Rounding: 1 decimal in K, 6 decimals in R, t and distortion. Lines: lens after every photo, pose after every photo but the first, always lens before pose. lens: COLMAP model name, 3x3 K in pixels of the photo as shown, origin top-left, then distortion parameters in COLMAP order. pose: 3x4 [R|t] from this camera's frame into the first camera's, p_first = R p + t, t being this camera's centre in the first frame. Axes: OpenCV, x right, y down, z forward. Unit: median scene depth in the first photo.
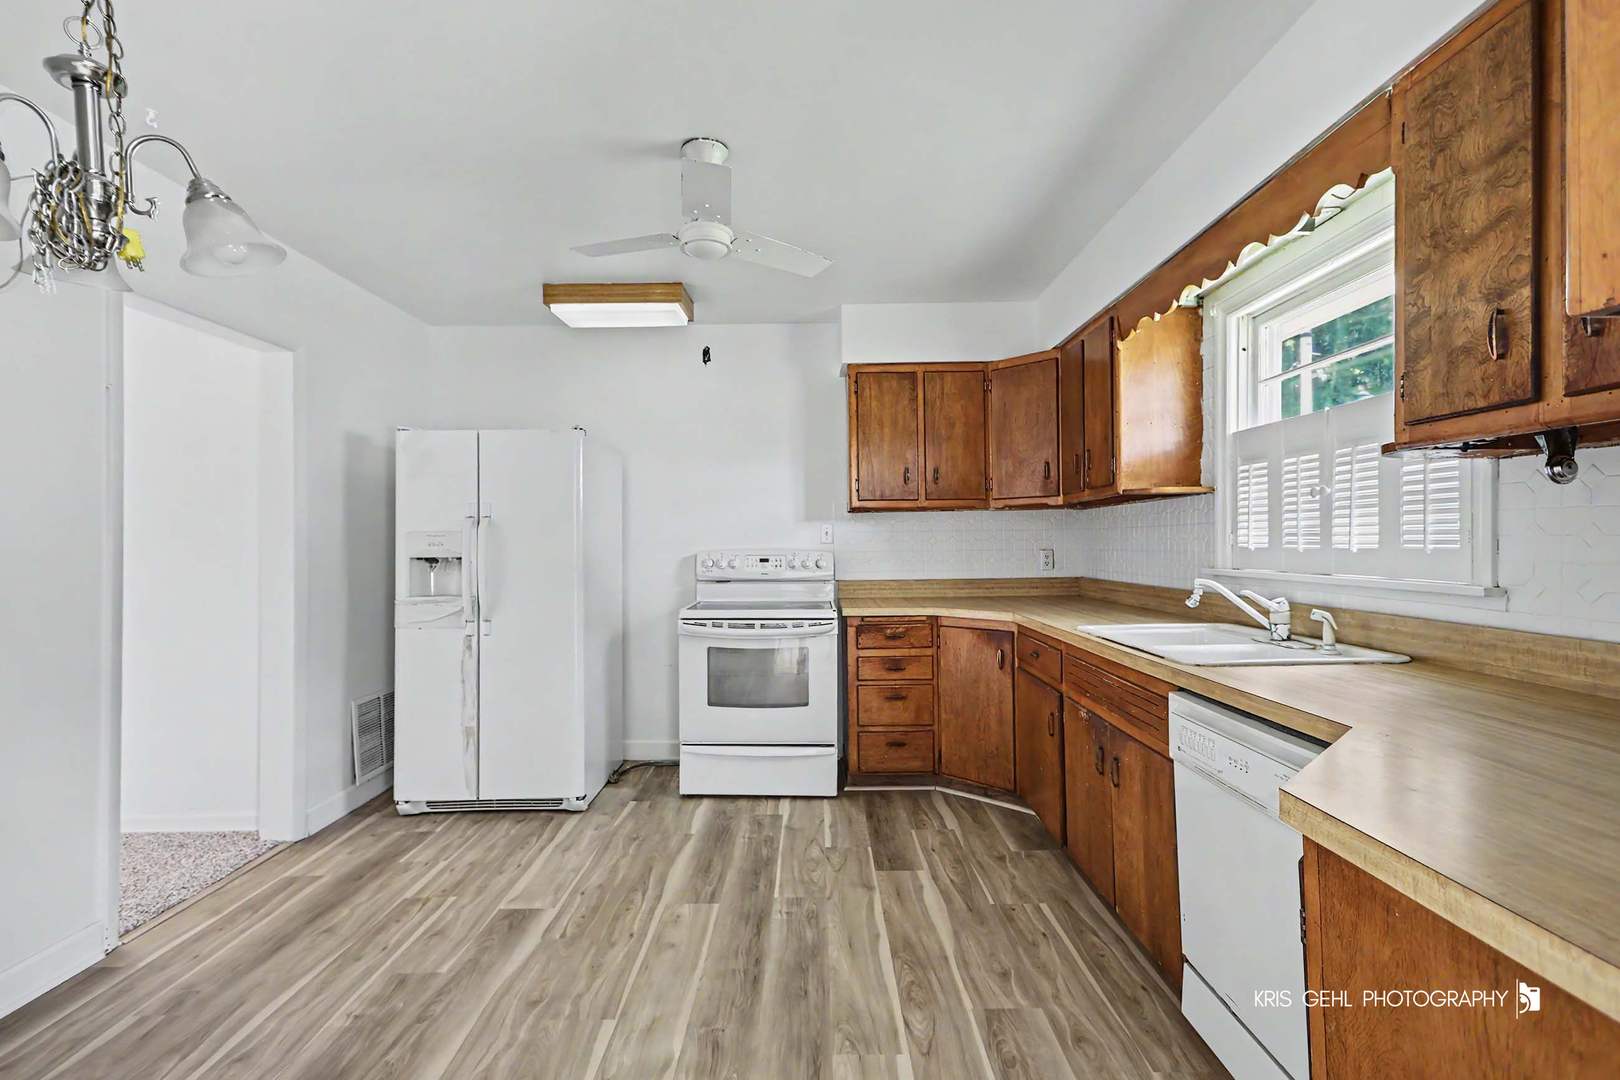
lens RADIAL K [[740.7, 0, 804.0], [0, 740.7, 547.5], [0, 0, 1]] dist [0.013103, -0.000147]
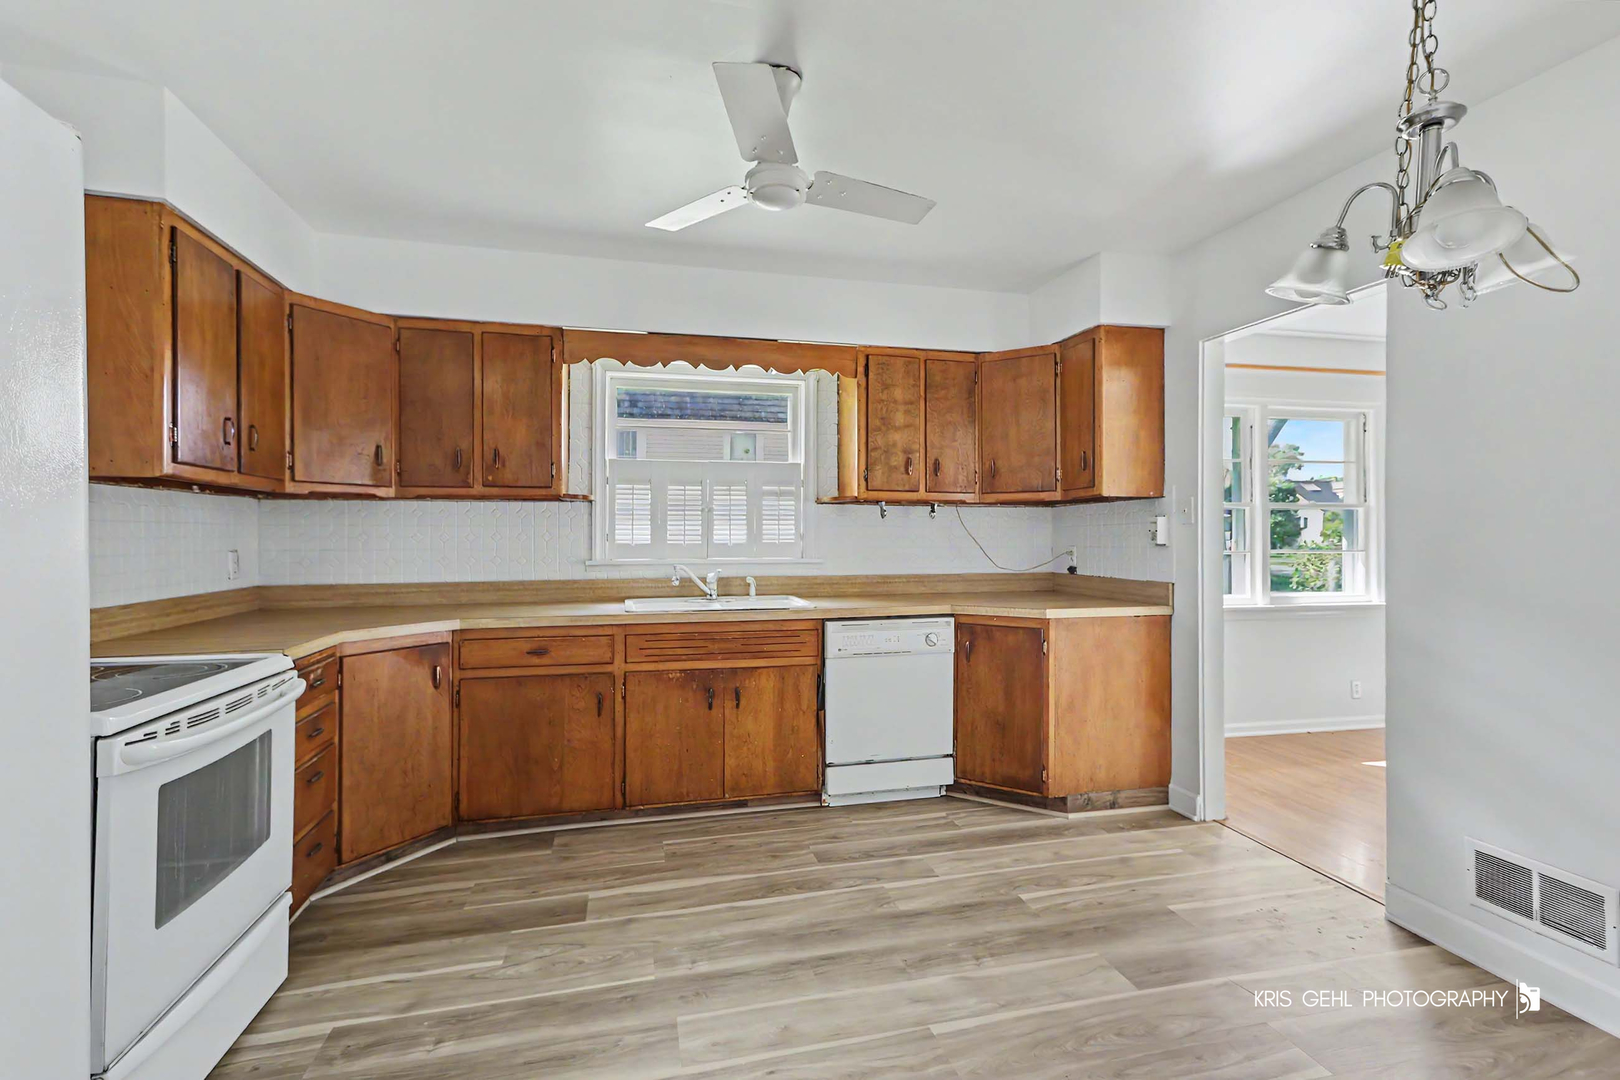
lens RADIAL K [[740.7, 0, 804.0], [0, 740.7, 547.5], [0, 0, 1]] dist [0.013103, -0.000147]
pose [[-0.244807, -0.002971, 0.969567, -0.774370], [0.012869, 0.999897, 0.006313, 0.002690], [-0.969486, 0.014023, -0.244743, 0.934497]]
